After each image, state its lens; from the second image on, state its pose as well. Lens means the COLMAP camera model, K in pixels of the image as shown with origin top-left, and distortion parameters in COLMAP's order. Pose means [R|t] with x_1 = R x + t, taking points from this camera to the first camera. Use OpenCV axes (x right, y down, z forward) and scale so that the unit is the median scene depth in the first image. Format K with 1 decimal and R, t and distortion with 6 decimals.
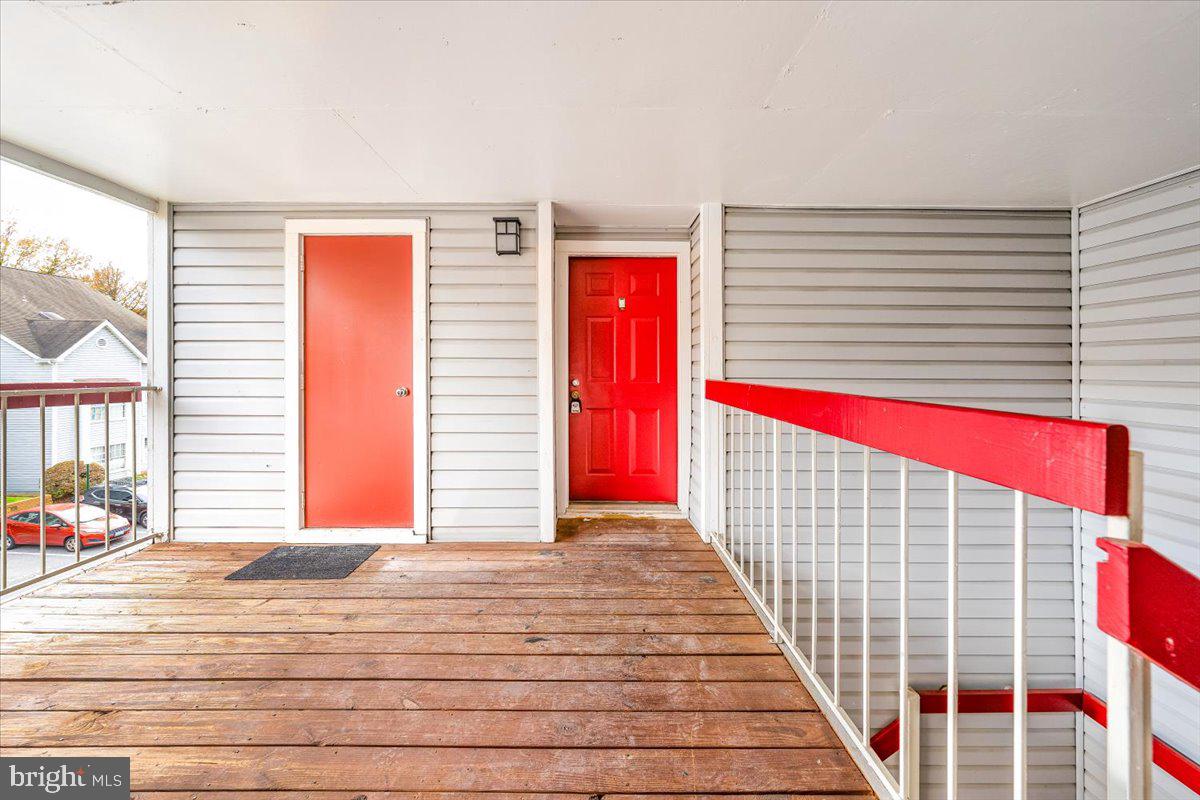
lens RADIAL K [[417.3, 0, 593.2], [0, 417.3, 371.5], [0, 0, 1]] dist [-0.003311, -0.000454]
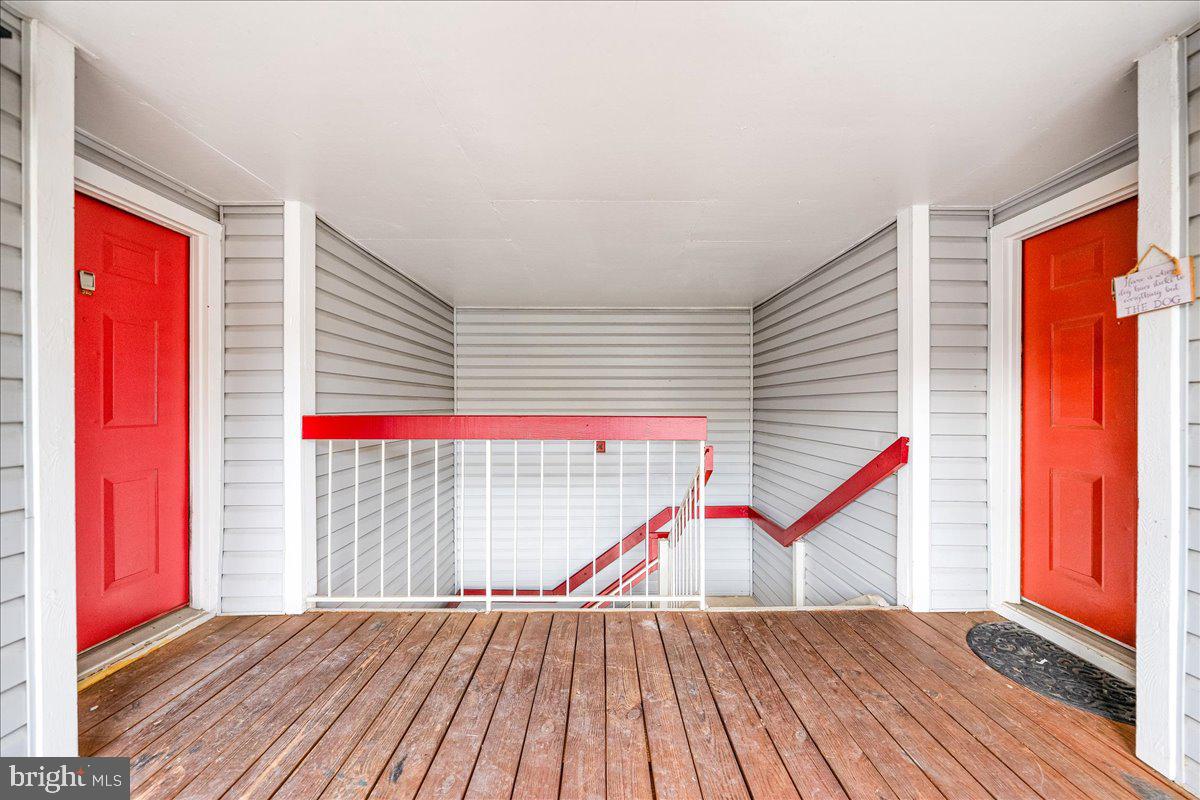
lens RADIAL K [[417.3, 0, 600.8], [0, 417.3, 400.7], [0, 0, 1]] dist [-0.003311, -0.000454]
pose [[0.017099, 0.002696, 0.999850, -0.404507], [0.009365, 0.999952, -0.002856, -0.001432], [-0.999810, 0.009412, 0.017073, 0.290185]]
